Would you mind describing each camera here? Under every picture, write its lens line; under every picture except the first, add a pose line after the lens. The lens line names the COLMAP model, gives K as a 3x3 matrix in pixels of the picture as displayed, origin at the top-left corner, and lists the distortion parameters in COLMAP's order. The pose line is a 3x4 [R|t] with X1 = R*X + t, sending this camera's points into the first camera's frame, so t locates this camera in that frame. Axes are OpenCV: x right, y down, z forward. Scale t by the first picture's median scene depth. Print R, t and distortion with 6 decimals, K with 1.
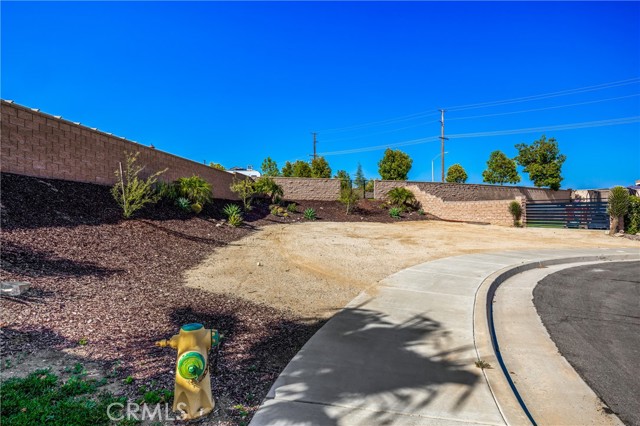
lens RADIAL K [[339.6, 0, 320.0], [0, 339.6, 213.0], [0, 0, 1]] dist [-0.000113, 0.001534]
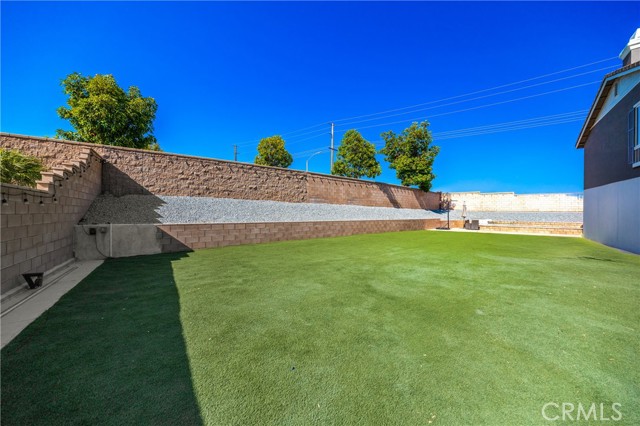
lens RADIAL K [[228.3, 0, 320.0], [0, 228.3, 213.0], [0, 0, 1]] dist [0.000033, -0.000069]
pose [[0.981567, 0.017779, 0.190288, 0.361316], [-0.017377, 0.999842, -0.003781, -0.011725], [-0.190325, 0.000404, 0.981721, 0.539569]]
